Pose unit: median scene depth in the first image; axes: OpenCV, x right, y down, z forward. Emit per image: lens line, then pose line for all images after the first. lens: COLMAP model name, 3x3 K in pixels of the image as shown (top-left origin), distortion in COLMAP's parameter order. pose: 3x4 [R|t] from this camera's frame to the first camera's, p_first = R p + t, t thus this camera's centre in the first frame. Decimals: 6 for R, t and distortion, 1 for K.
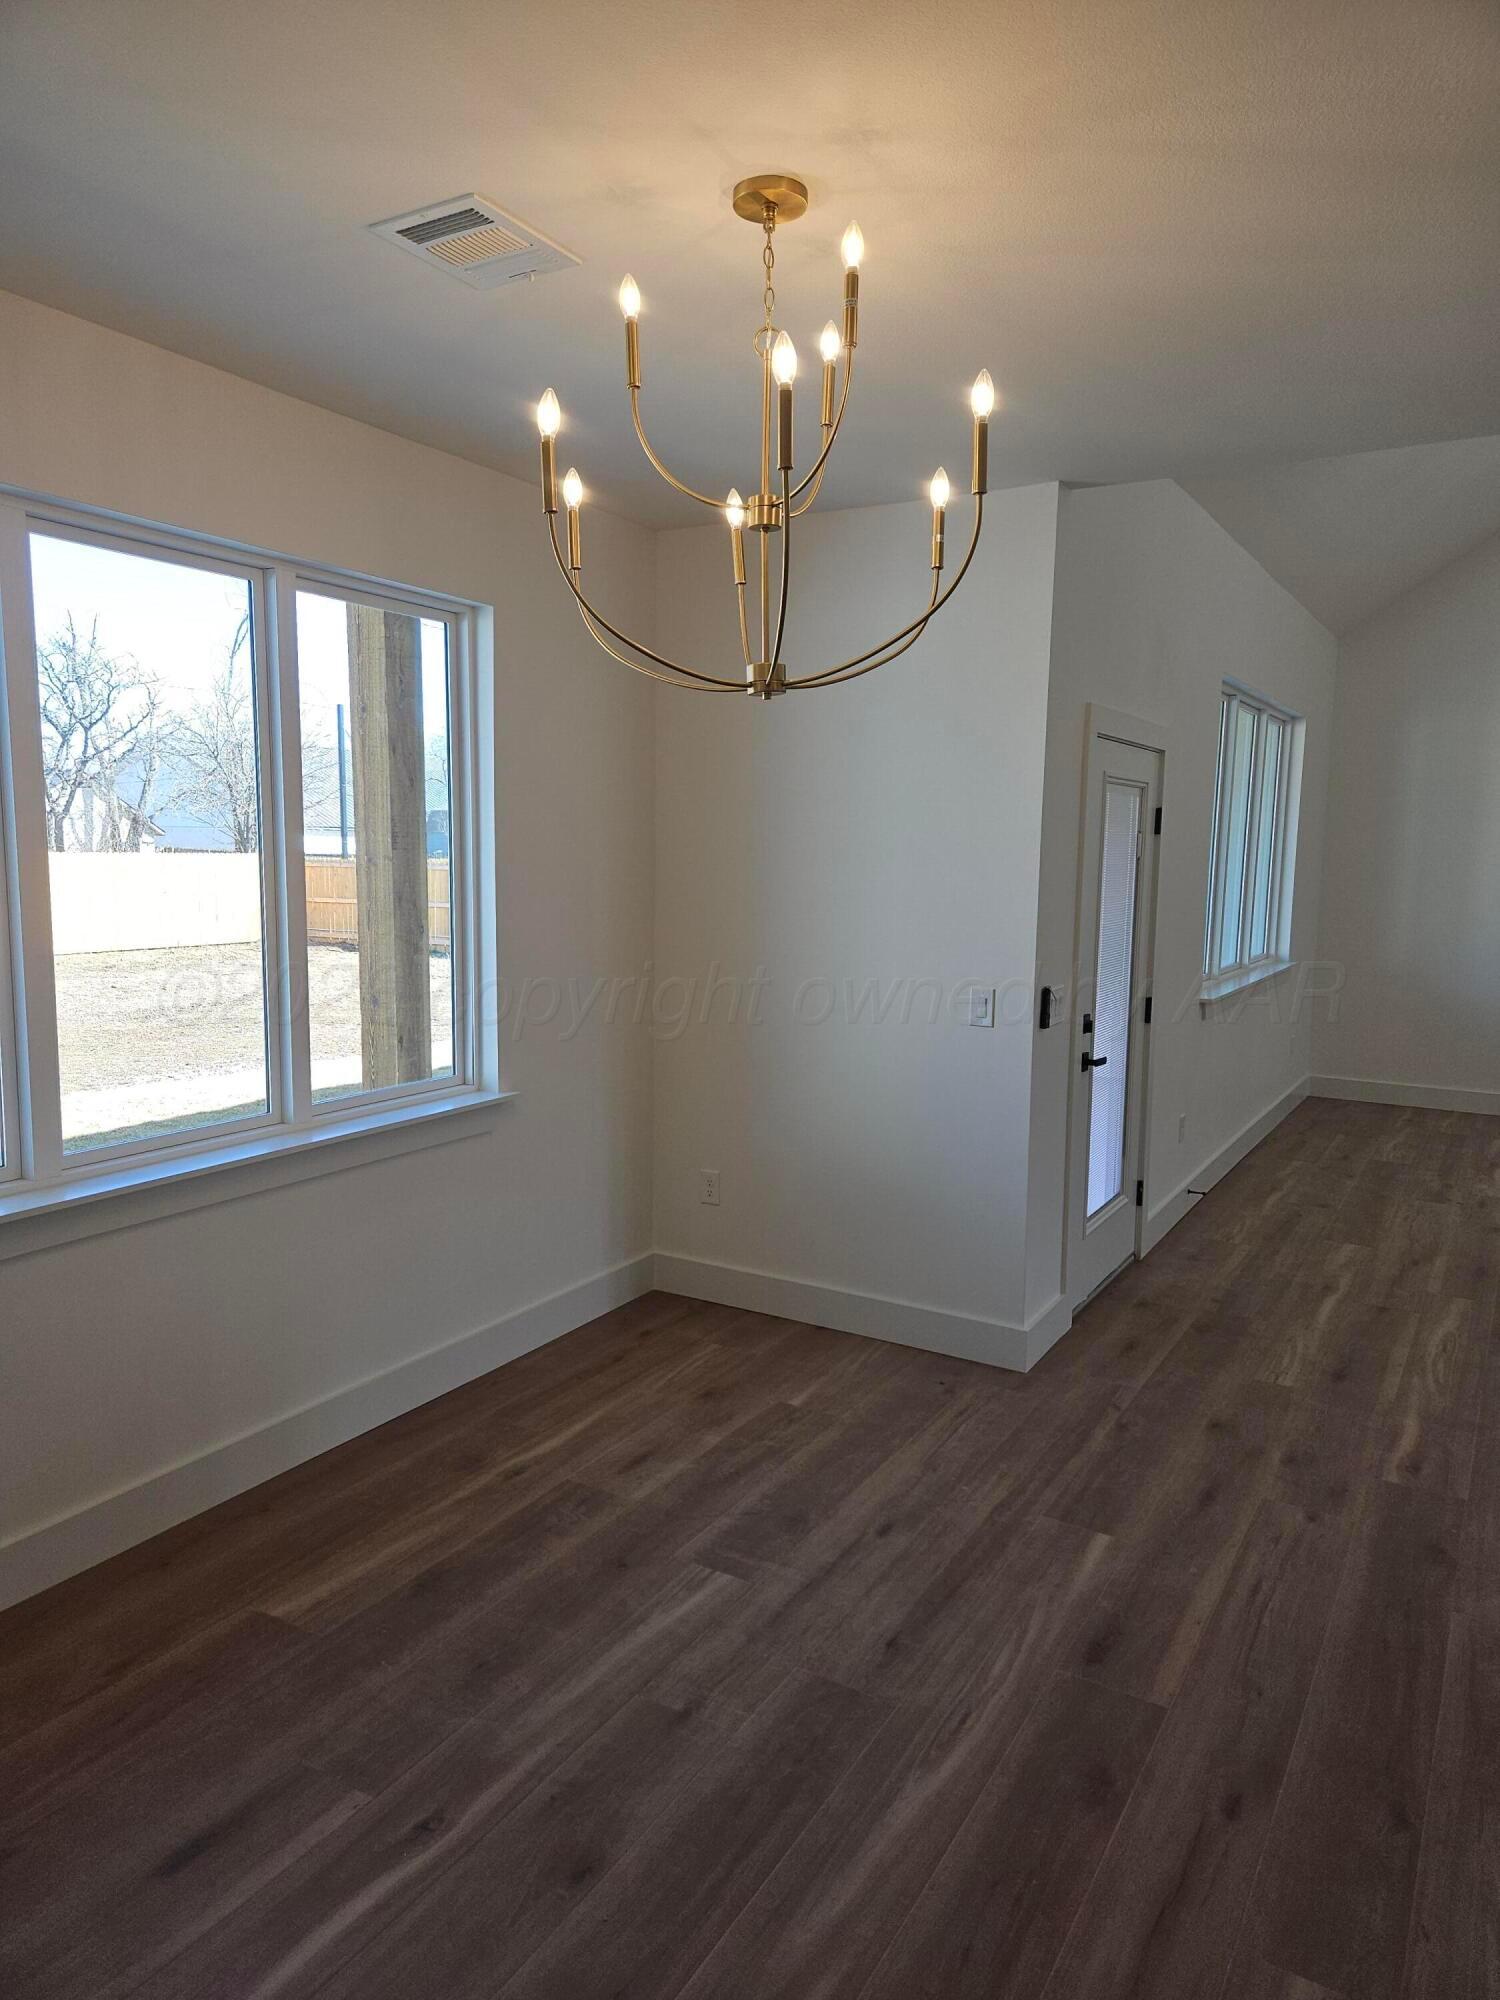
lens RADIAL K [[1333.1, 0, 747.4], [0, 1333.1, 999.9], [0, 0, 1]] dist [0.047378, -0.021887]
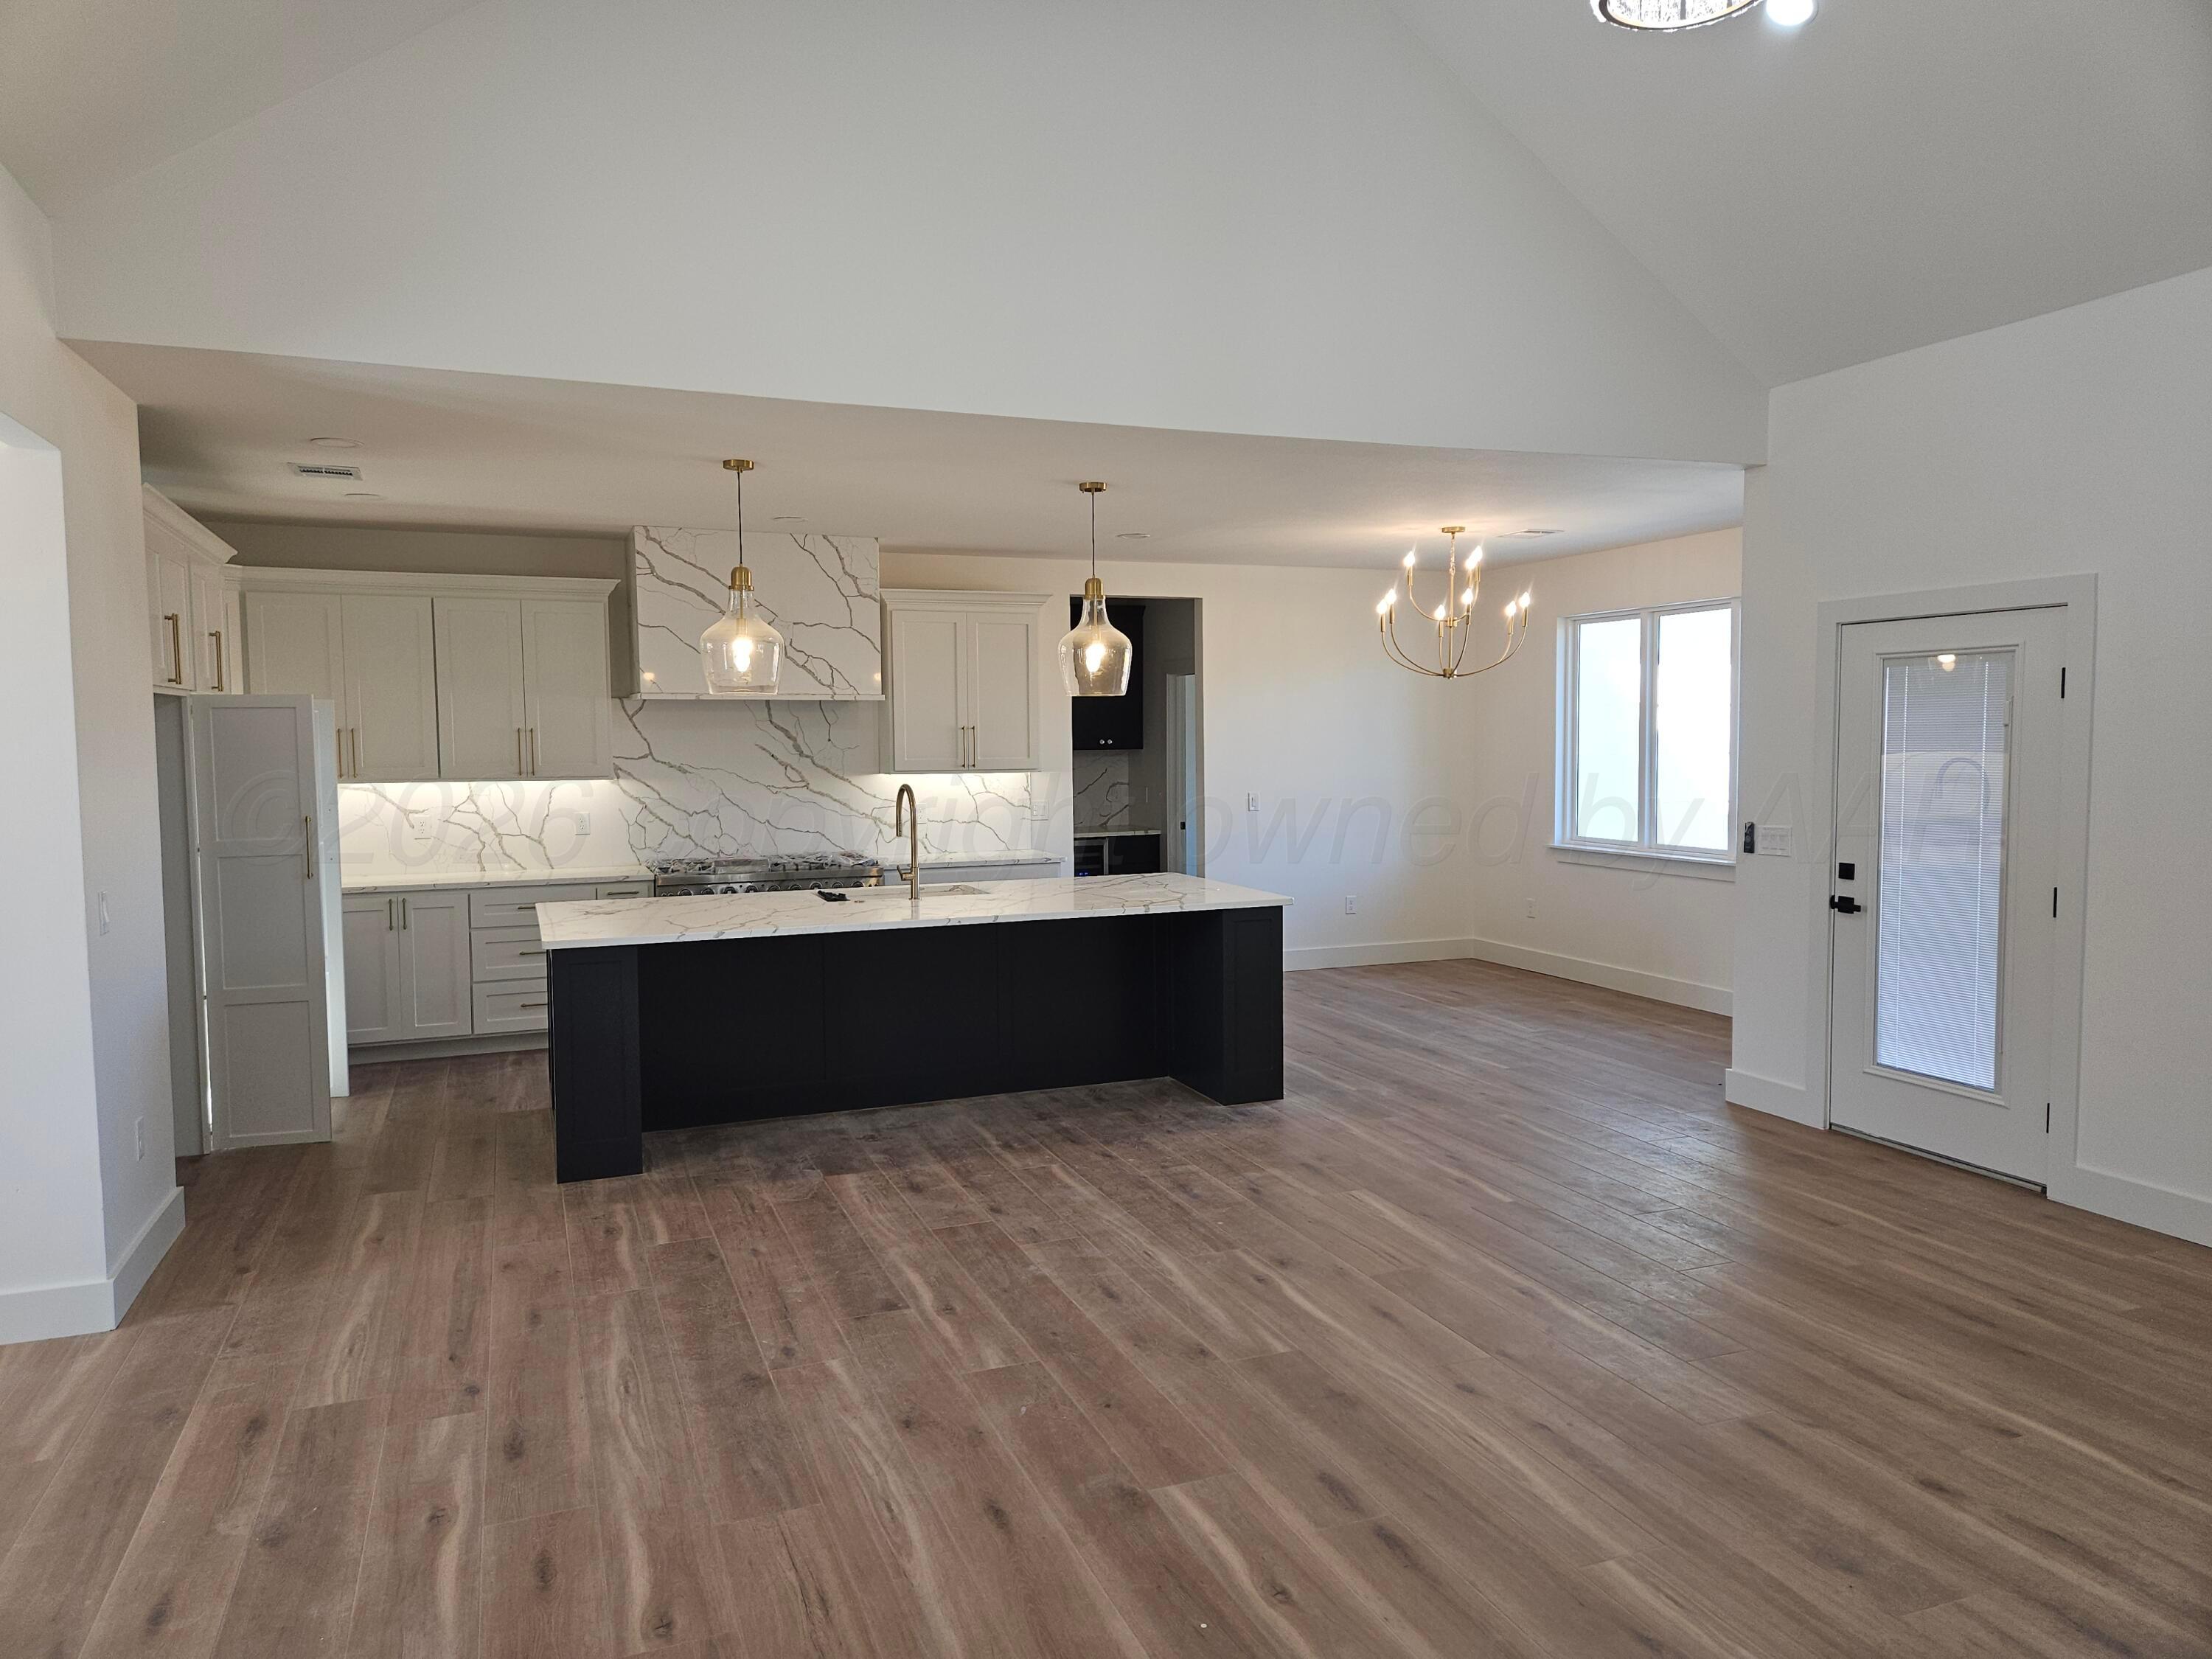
lens RADIAL K [[1474.4, 0, 1104.7], [0, 1474.4, 827.9], [0, 0, 1]] dist [0.047378, -0.021887]
pose [[-0.589250, 0.051656, -0.806298, 1.519122], [-0.094416, 0.986714, 0.132215, -0.117470], [0.802415, 0.154036, -0.576544, 1.118085]]
